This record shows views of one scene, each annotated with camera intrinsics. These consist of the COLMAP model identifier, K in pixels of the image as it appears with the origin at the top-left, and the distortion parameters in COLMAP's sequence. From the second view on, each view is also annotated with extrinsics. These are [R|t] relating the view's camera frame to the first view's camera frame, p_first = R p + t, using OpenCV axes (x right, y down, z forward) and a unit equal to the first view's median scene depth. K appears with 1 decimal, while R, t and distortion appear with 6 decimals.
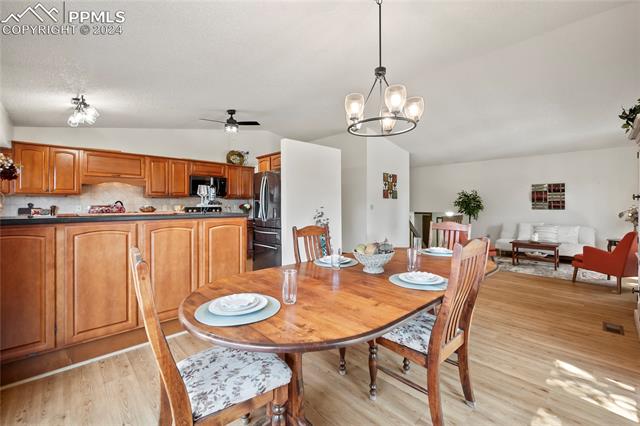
lens RADIAL K [[276.1, 0, 317.3], [0, 276.1, 205.2], [0, 0, 1]] dist [-0.005261, 0.000346]
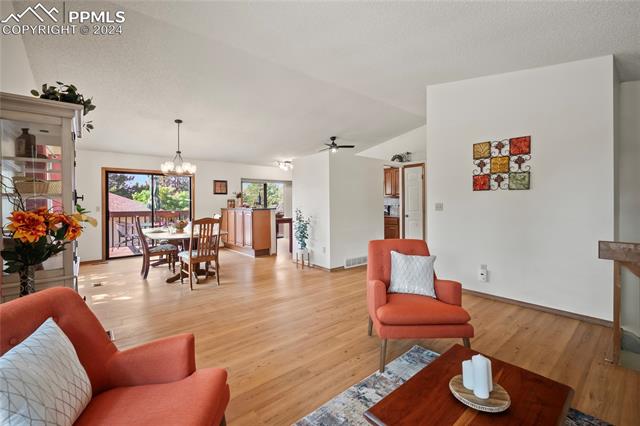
lens RADIAL K [[276.1, 0, 319.7], [0, 276.1, 204.4], [0, 0, 1]] dist [-0.005261, 0.000346]
pose [[-0.061681, 0.002070, -0.998094, 0.829781], [0.003315, 0.999993, 0.001869, -0.001049], [0.998090, -0.003194, -0.061688, 0.756798]]
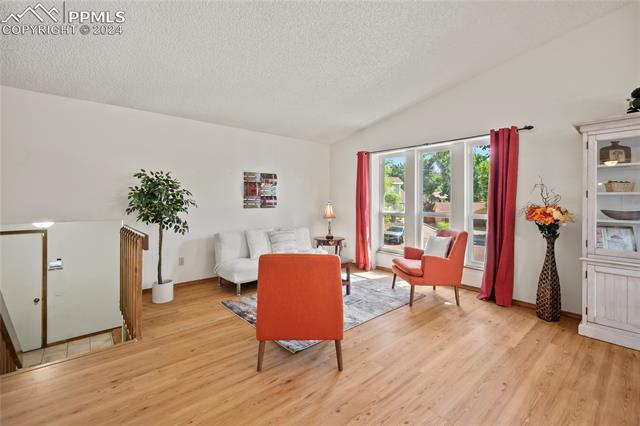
lens RADIAL K [[276.1, 0, 316.1], [0, 276.1, 199.3], [0, 0, 1]] dist [-0.005261, 0.000346]
pose [[0.068359, 0.006015, 0.997643, 0.122056], [0.001576, 0.999980, -0.006137, -0.003007], [-0.997660, 0.001992, 0.068348, 0.809152]]
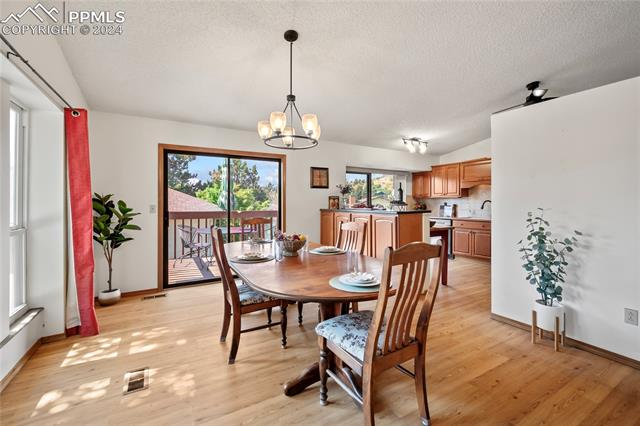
lens RADIAL K [[276.1, 0, 319.5], [0, 276.1, 204.6], [0, 0, 1]] dist [-0.005261, 0.000346]
pose [[-0.230212, 0.003183, -0.973135, 0.440503], [-0.004052, 0.999983, 0.004229, 0.000189], [0.973132, 0.004917, -0.230195, 0.436271]]
